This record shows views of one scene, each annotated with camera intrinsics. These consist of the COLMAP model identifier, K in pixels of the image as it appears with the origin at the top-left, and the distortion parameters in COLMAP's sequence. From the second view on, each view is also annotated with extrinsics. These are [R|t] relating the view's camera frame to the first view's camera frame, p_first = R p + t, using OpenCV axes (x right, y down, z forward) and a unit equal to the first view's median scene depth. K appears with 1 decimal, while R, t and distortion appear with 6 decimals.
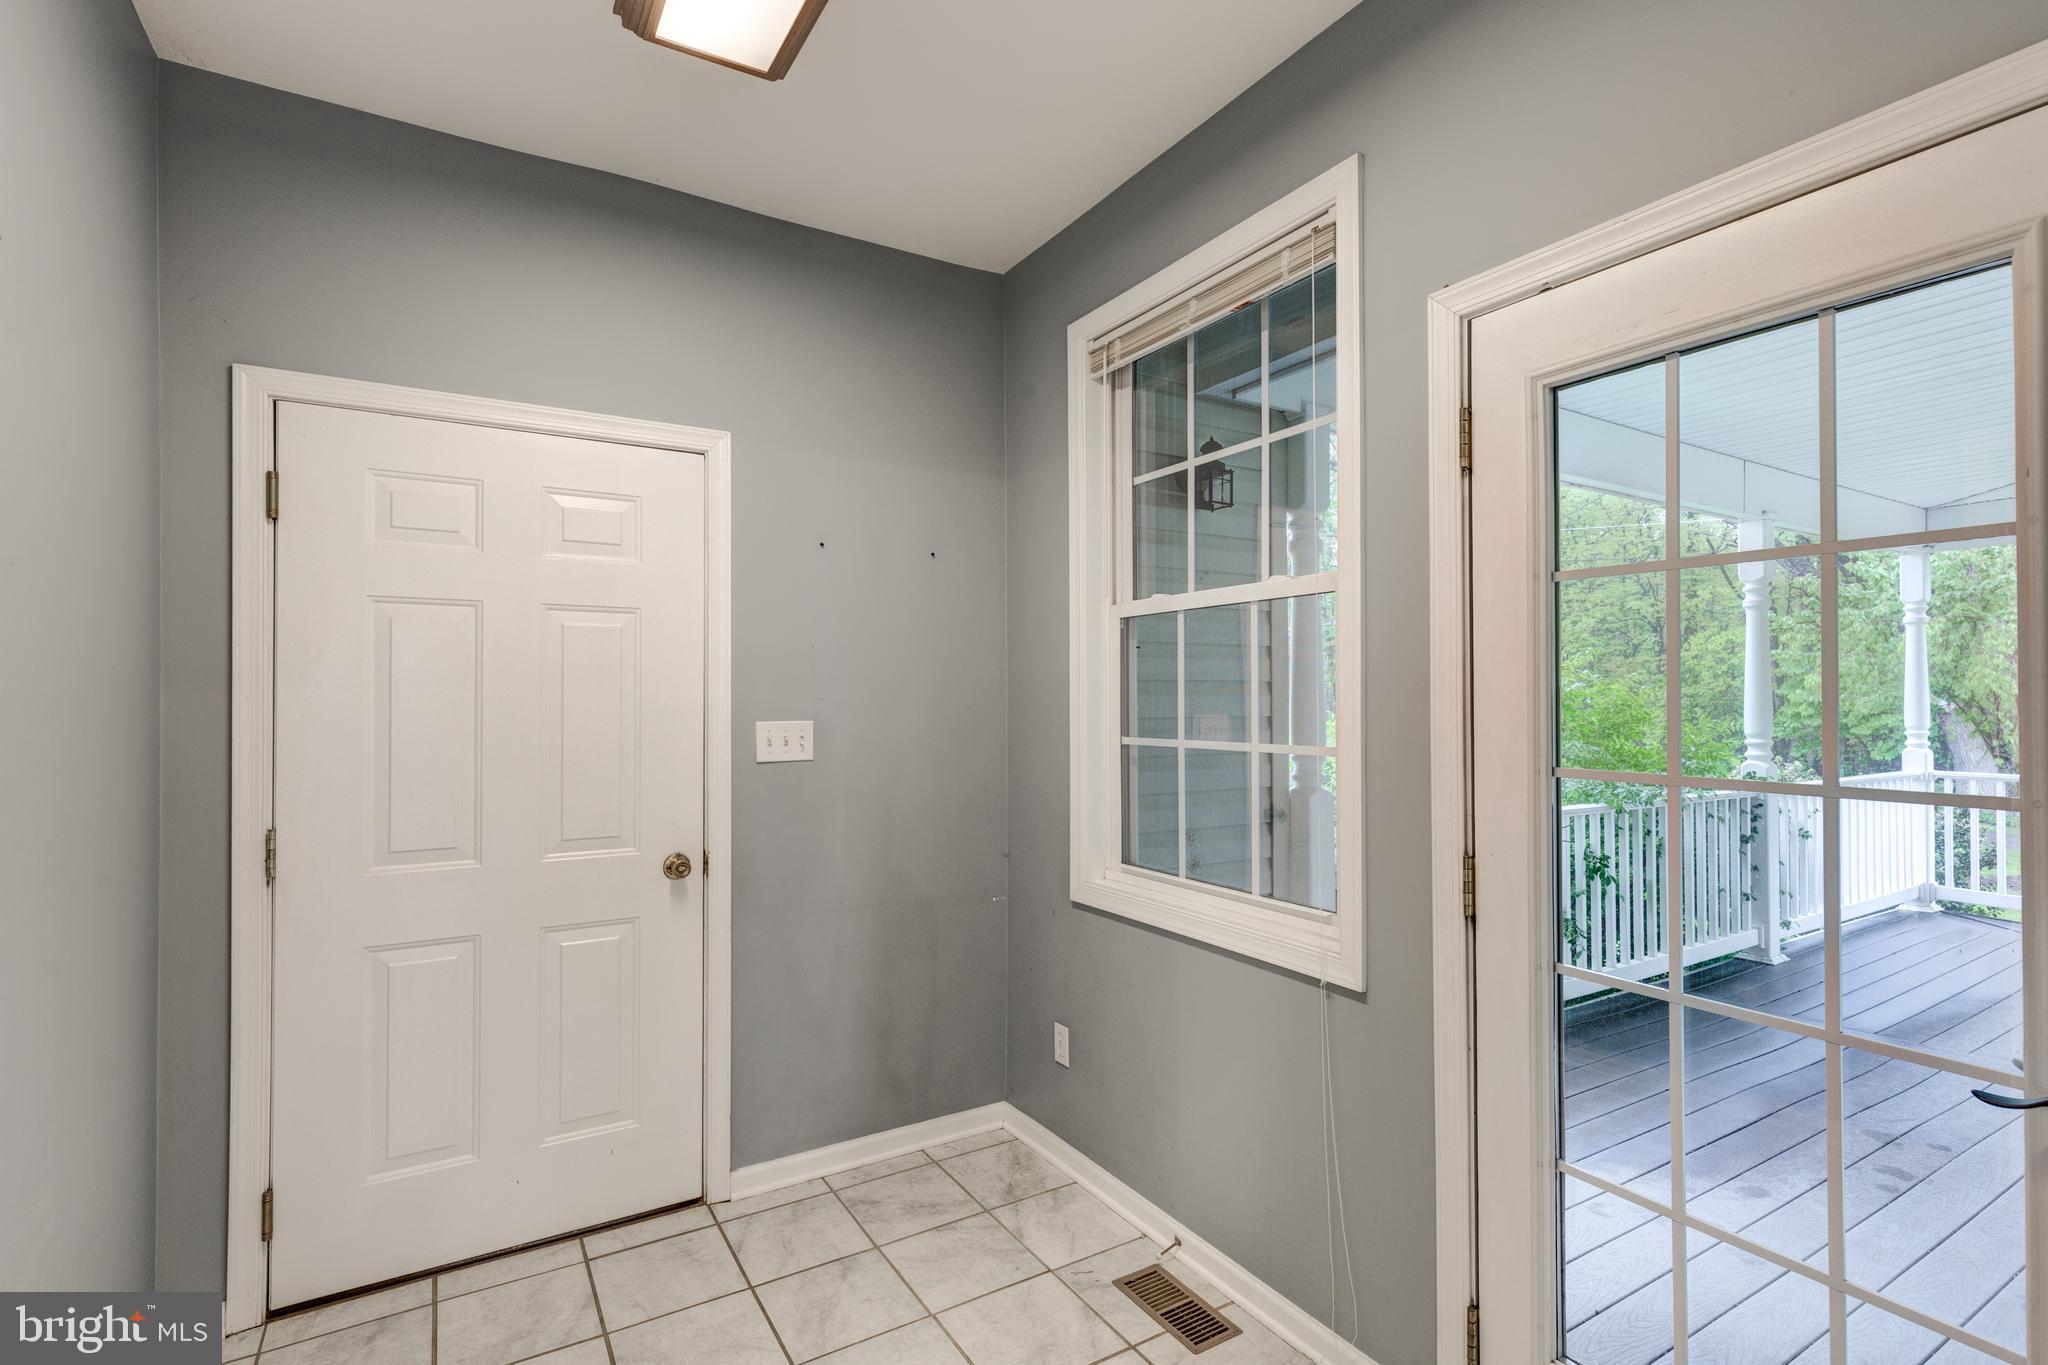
lens RADIAL K [[906.1, 0, 1022.3], [0, 906.1, 689.4], [0, 0, 1]] dist [0.009995, -0.000409]
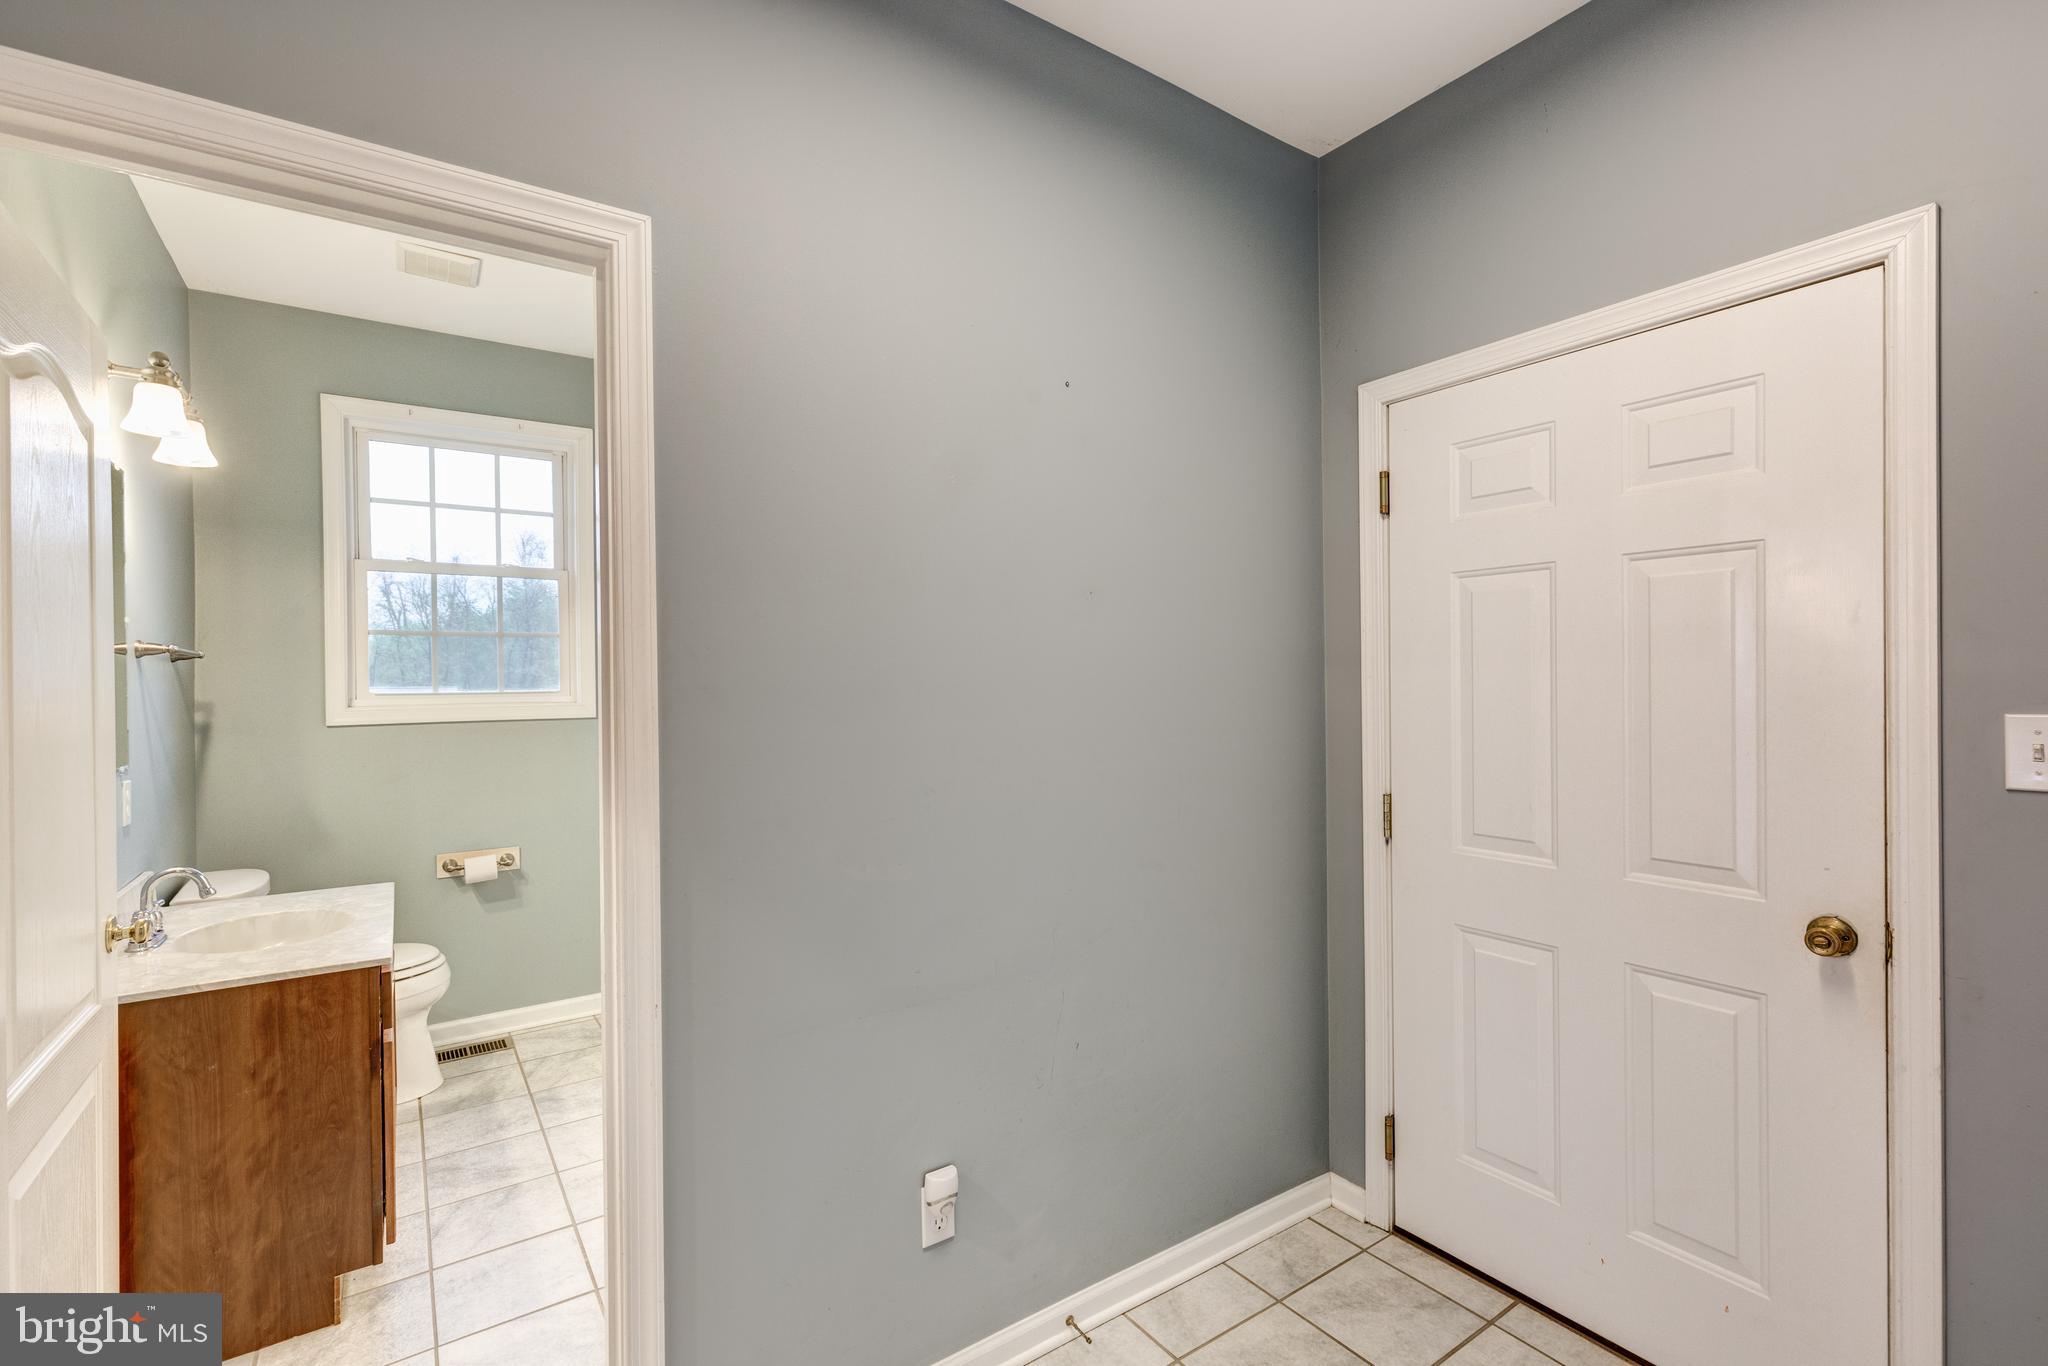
lens RADIAL K [[906.1, 0, 1022.3], [0, 906.1, 689.9], [0, 0, 1]] dist [0.009995, -0.000409]
pose [[0.106061, 0.010272, -0.994307, 0.210126], [0.014224, 0.999829, 0.011846, 0.006834], [0.994258, -0.015399, 0.105896, 0.404466]]
